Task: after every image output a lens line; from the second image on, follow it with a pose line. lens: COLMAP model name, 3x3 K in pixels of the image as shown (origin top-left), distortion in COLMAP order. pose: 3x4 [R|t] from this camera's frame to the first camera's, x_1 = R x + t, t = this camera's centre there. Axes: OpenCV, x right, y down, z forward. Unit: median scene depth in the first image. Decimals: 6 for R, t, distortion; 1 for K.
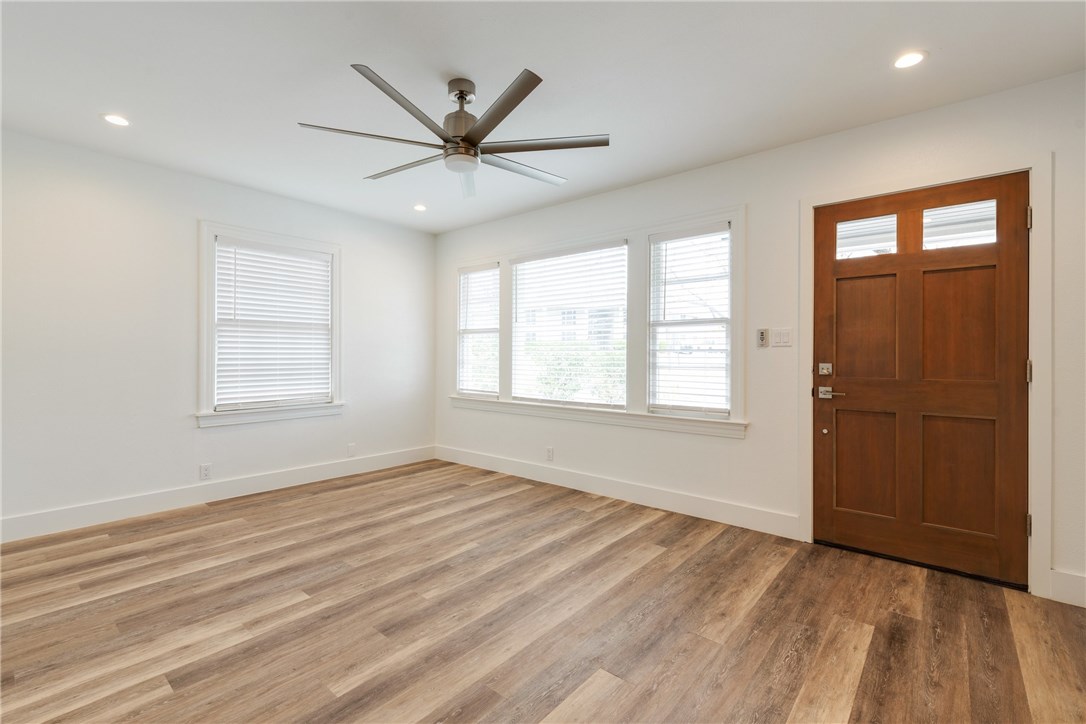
lens RADIAL K [[481.8, 0, 543.0], [0, 481.8, 362.0], [0, 0, 1]] dist [0.013265, -0.000528]
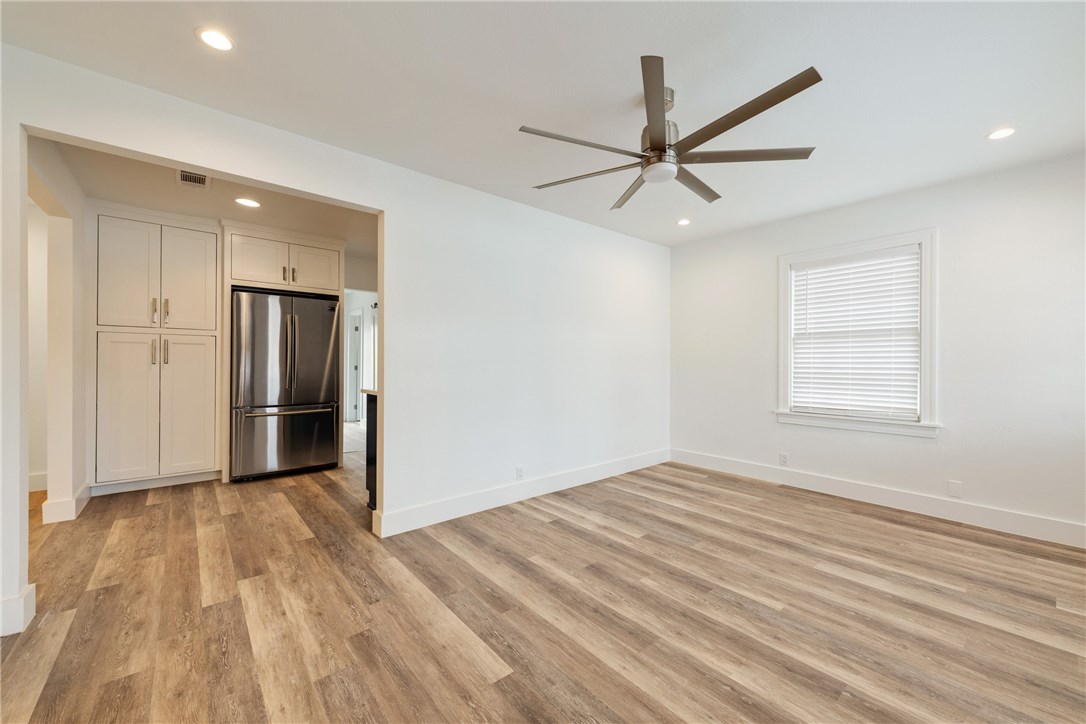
lens RADIAL K [[430.5, 0, 543.0], [0, 430.5, 362.0], [0, 0, 1]] dist [0.003999, 0.000097]
pose [[-0.185875, -0.004212, -0.982564, 0.600595], [-0.016145, 0.999869, -0.001232, -0.010540], [0.982441, 0.015634, -0.185918, 0.728367]]
